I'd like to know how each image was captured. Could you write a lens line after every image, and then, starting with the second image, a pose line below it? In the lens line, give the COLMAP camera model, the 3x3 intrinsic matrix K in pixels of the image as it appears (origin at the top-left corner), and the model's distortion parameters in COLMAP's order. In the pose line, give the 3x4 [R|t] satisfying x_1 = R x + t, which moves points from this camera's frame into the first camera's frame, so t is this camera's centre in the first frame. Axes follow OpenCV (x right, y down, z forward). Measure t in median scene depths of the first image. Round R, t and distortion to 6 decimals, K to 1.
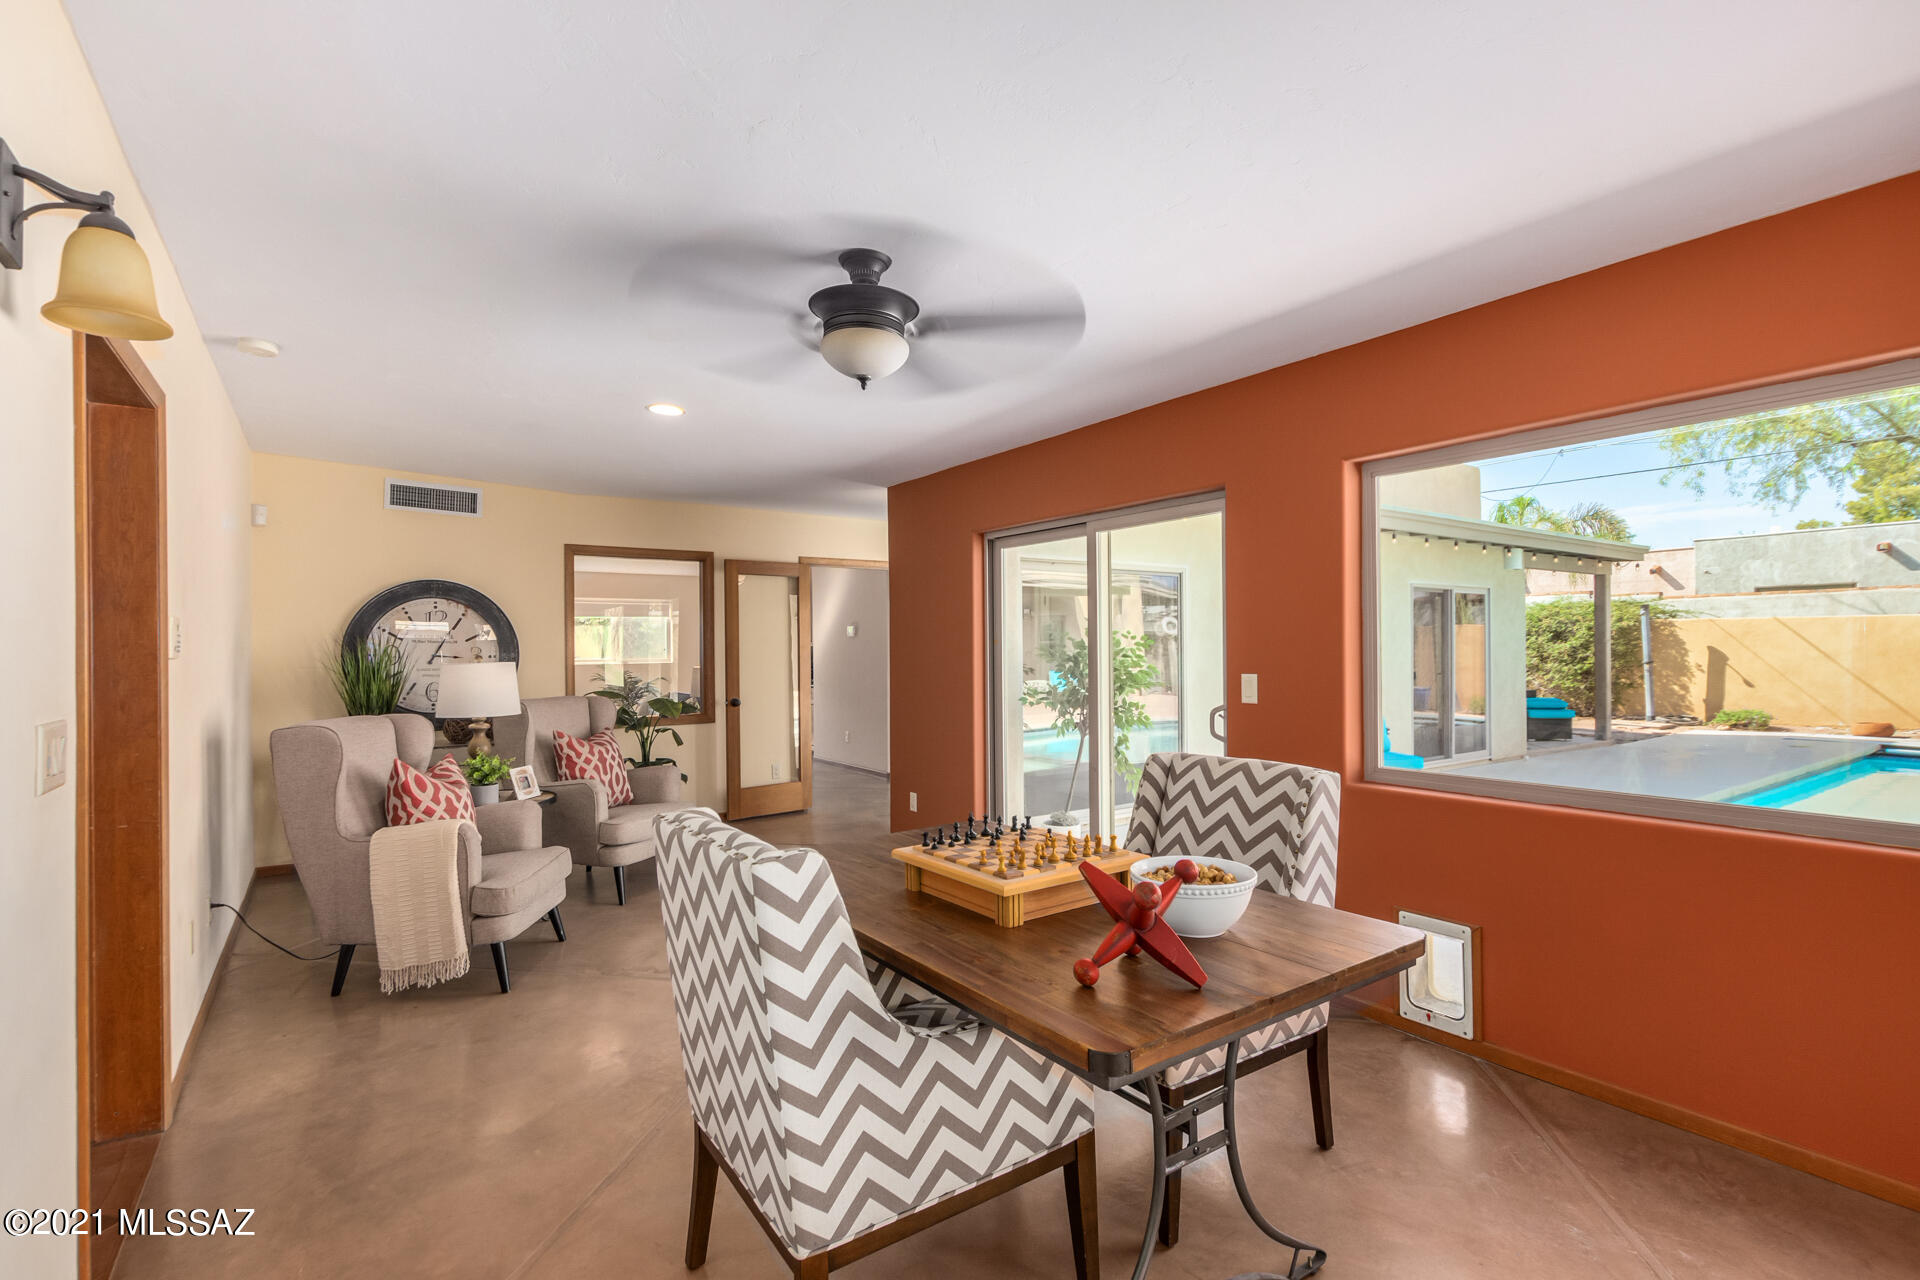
lens RADIAL K [[879.4, 0, 960.0], [0, 879.4, 640.0], [0, 0, 1]] dist [0.030107, -0.000031]
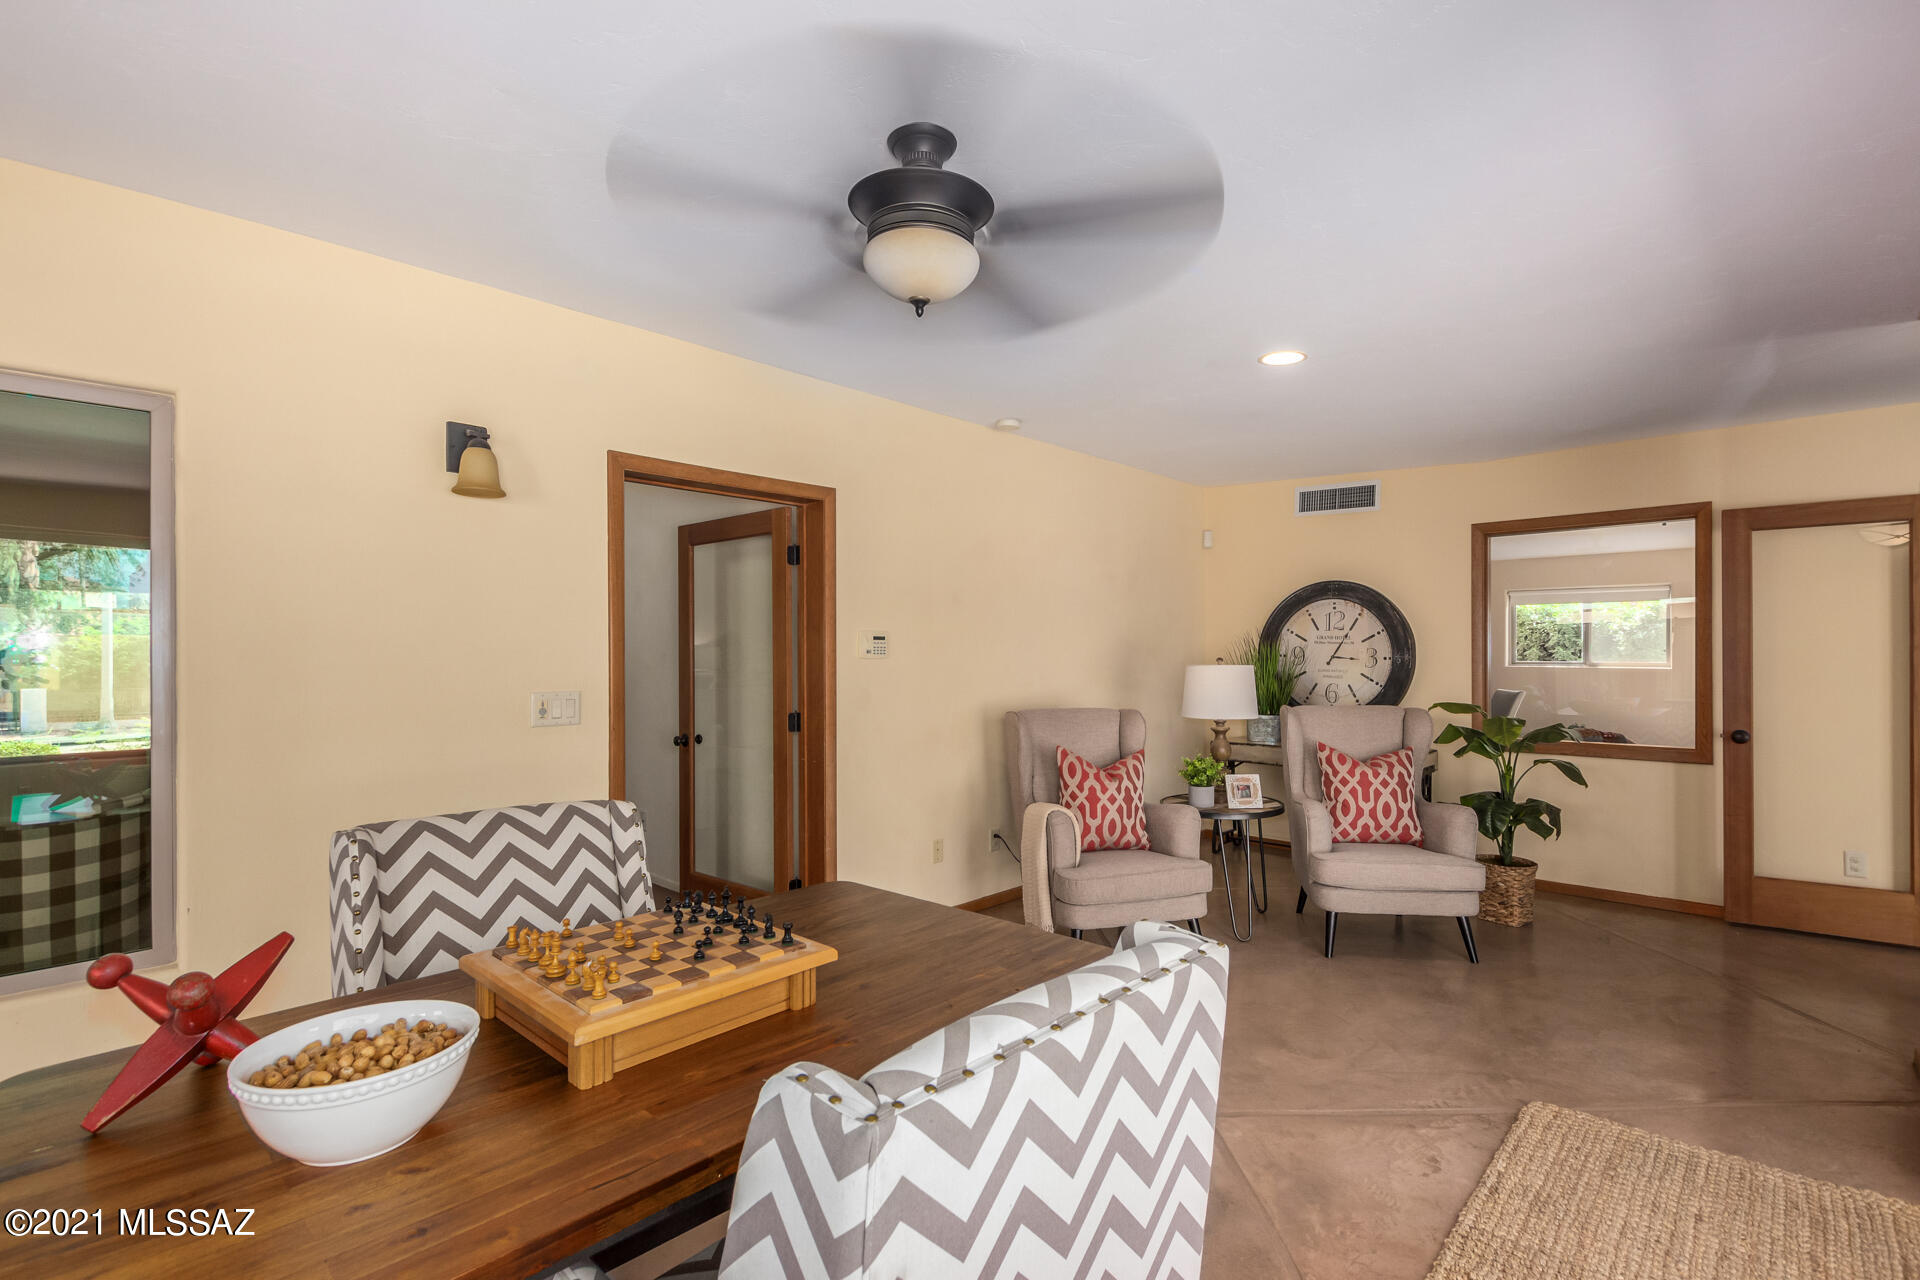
lens RADIAL K [[879.4, 0, 960.0], [0, 879.4, 640.0], [0, 0, 1]] dist [0.030107, -0.000031]
pose [[0.237242, -0.007546, -0.971421, 0.272727], [0.007801, 0.999952, -0.005863, 0.001241], [0.971419, -0.006187, 0.237289, 0.365282]]
